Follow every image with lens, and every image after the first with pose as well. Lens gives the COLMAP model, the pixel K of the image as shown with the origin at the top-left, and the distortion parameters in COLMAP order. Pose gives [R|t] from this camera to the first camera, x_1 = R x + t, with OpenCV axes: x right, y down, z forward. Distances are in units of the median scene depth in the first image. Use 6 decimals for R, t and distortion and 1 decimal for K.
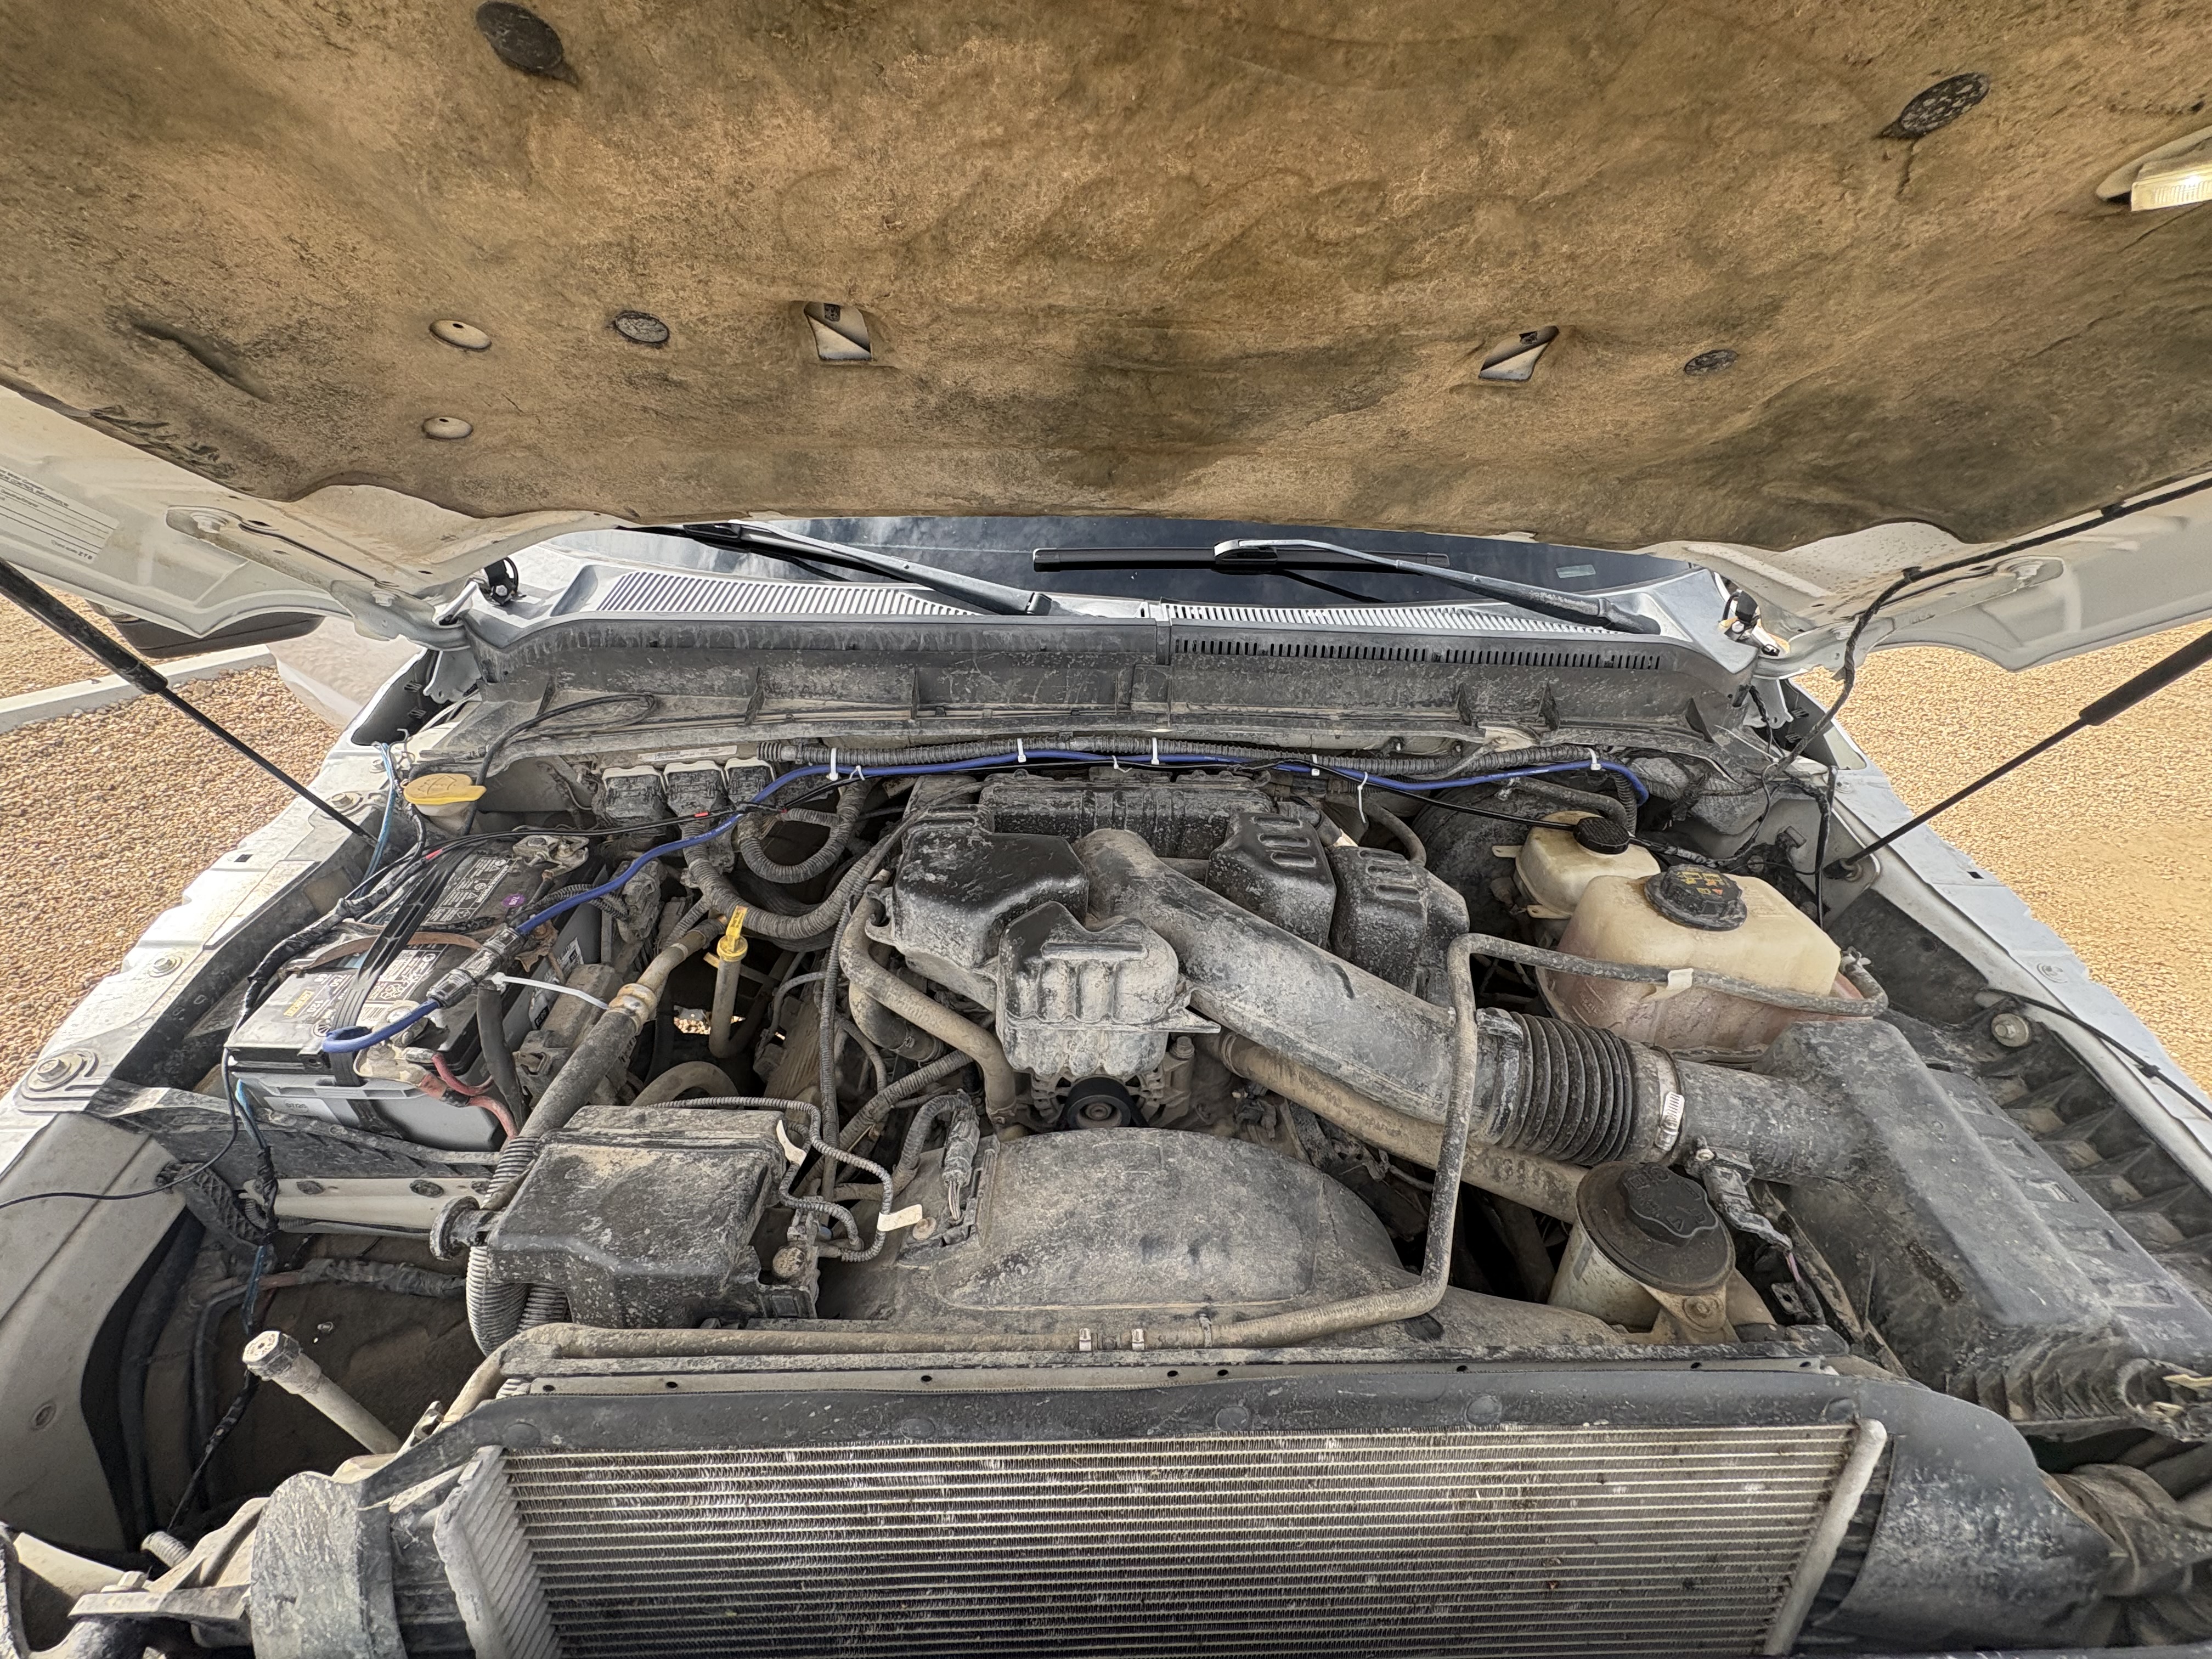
lens RADIAL K [[881.0, 0, 1108.5], [0, 881.0, 830.4], [0, 0, 1]] dist [0.000386, 0.000008]
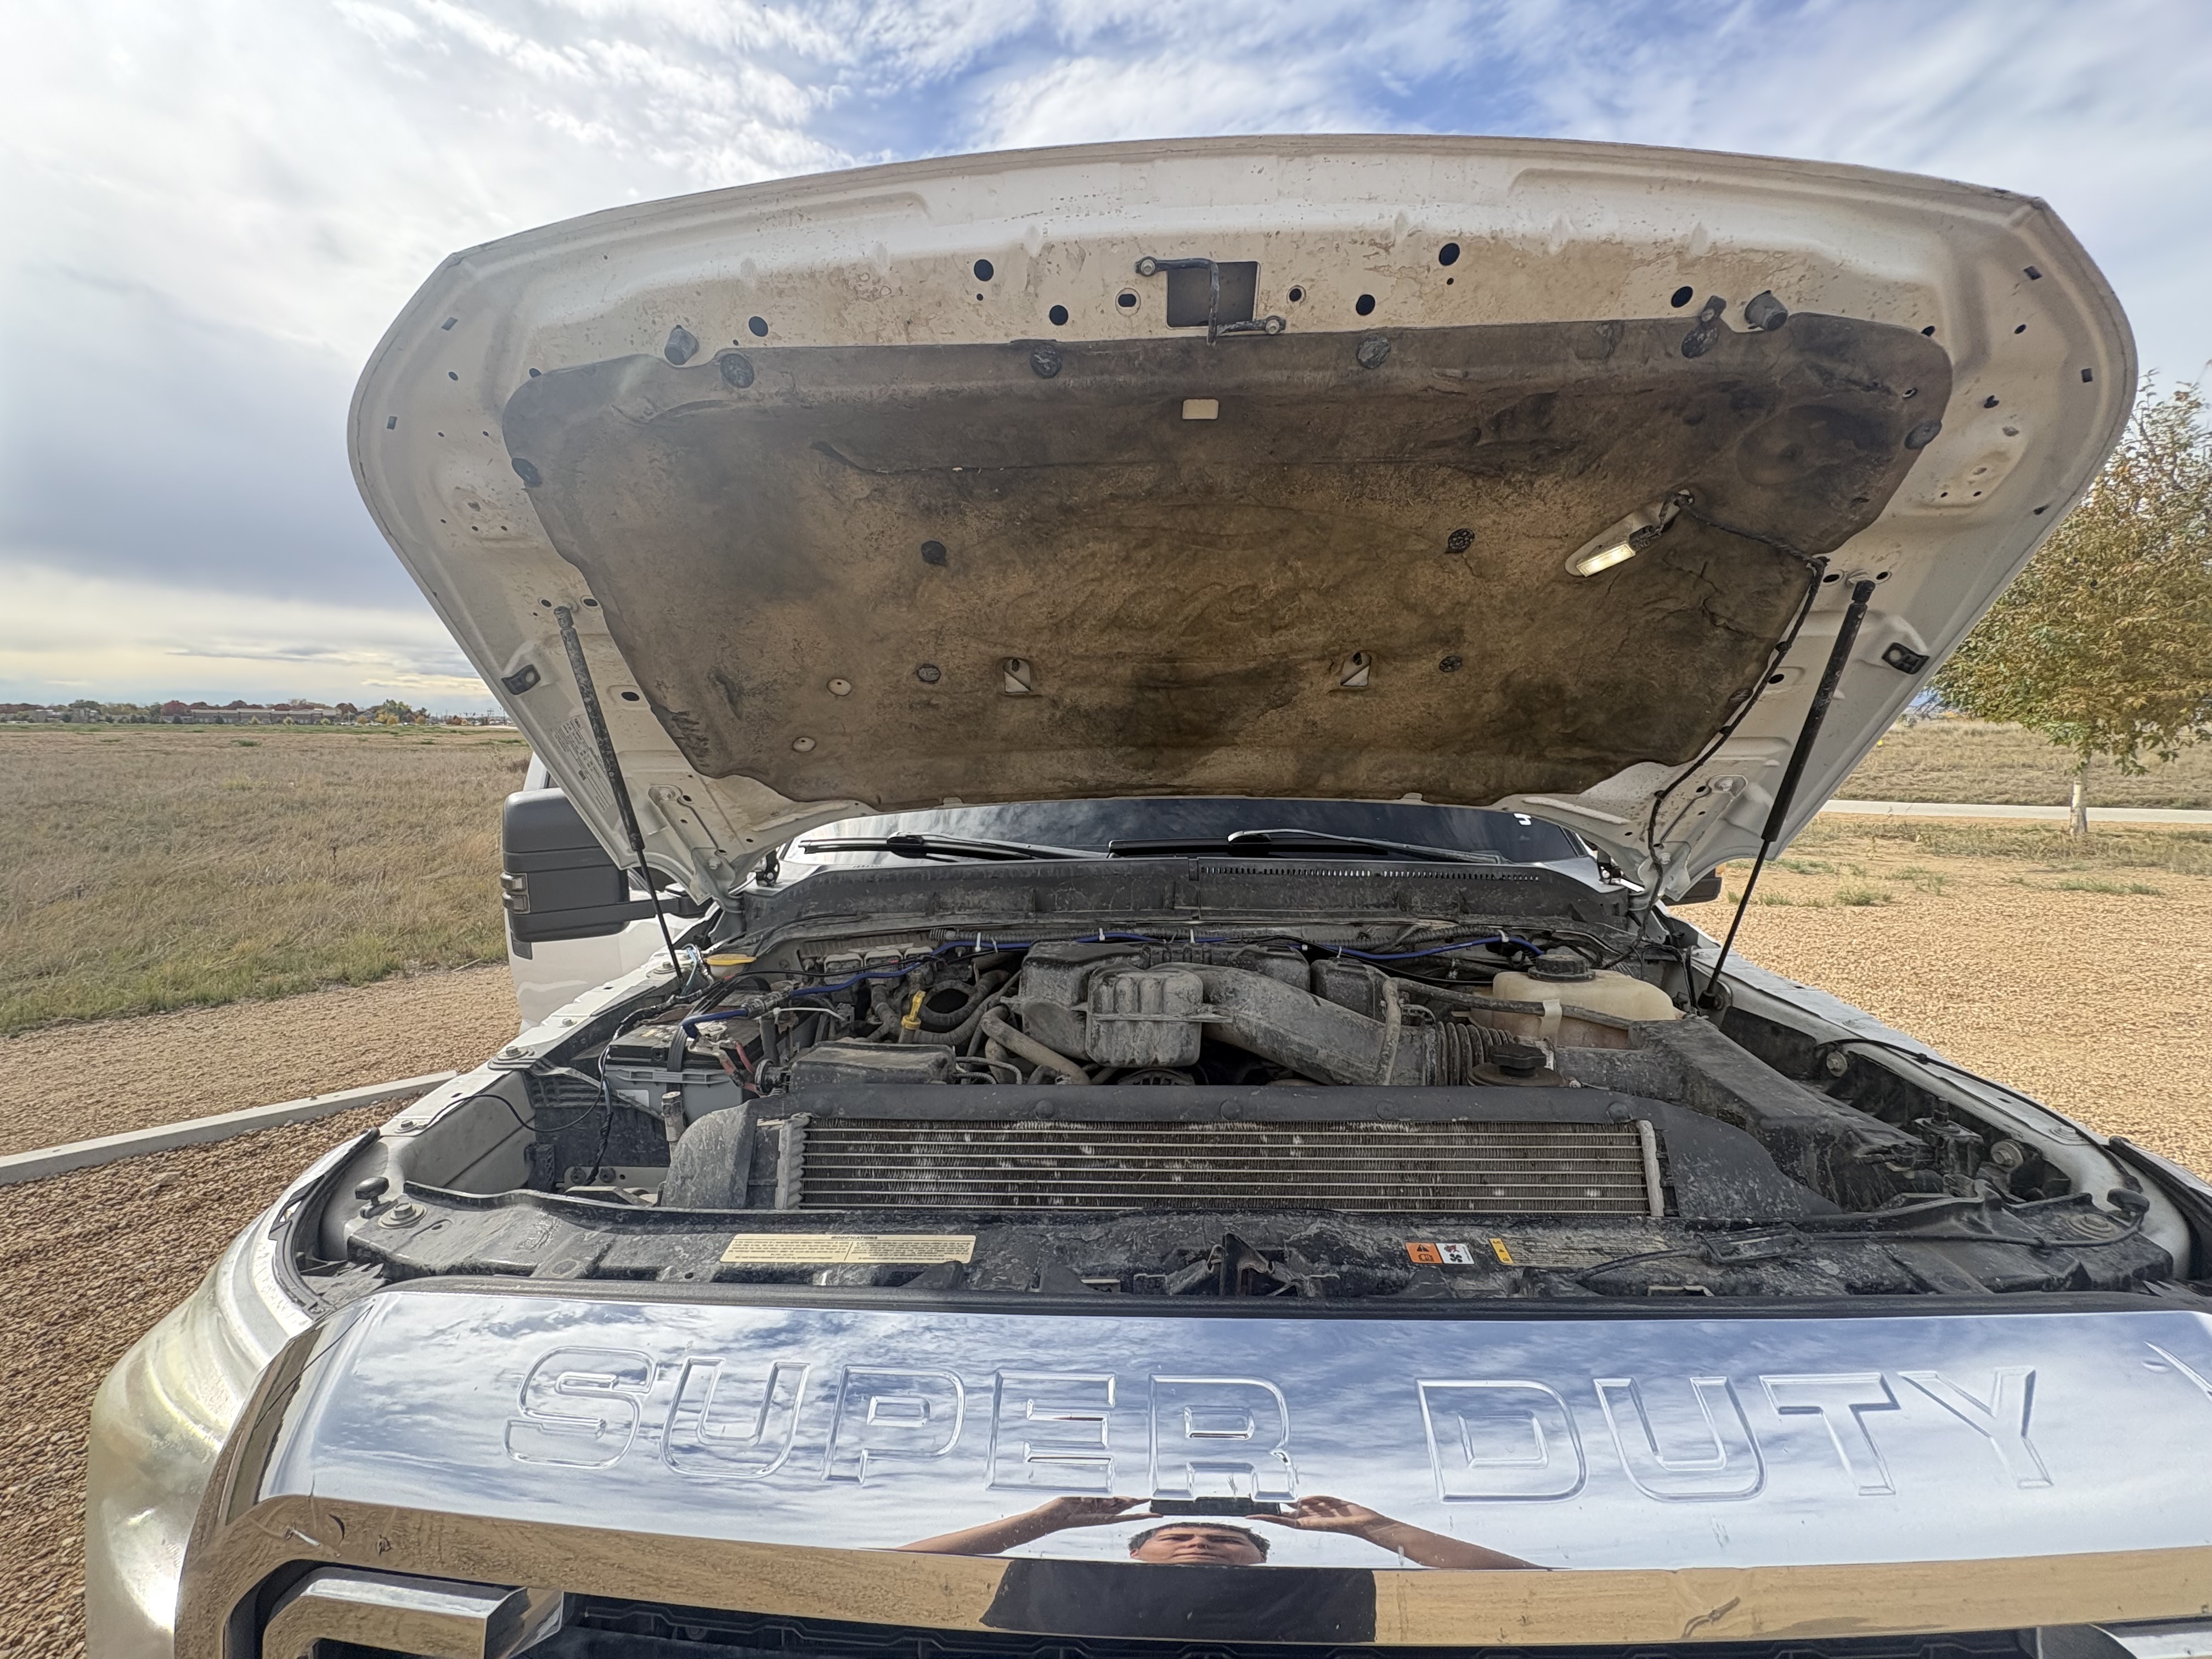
lens RADIAL K [[881.0, 0, 1108.5], [0, 881.0, 830.4], [0, 0, 1]] dist [0.000386, 0.000008]
pose [[0.996723, -0.042212, -0.068996, 0.034434], [-0.001024, 0.846364, -0.532603, 0.816533], [0.080878, 0.530929, 0.843548, -0.520113]]
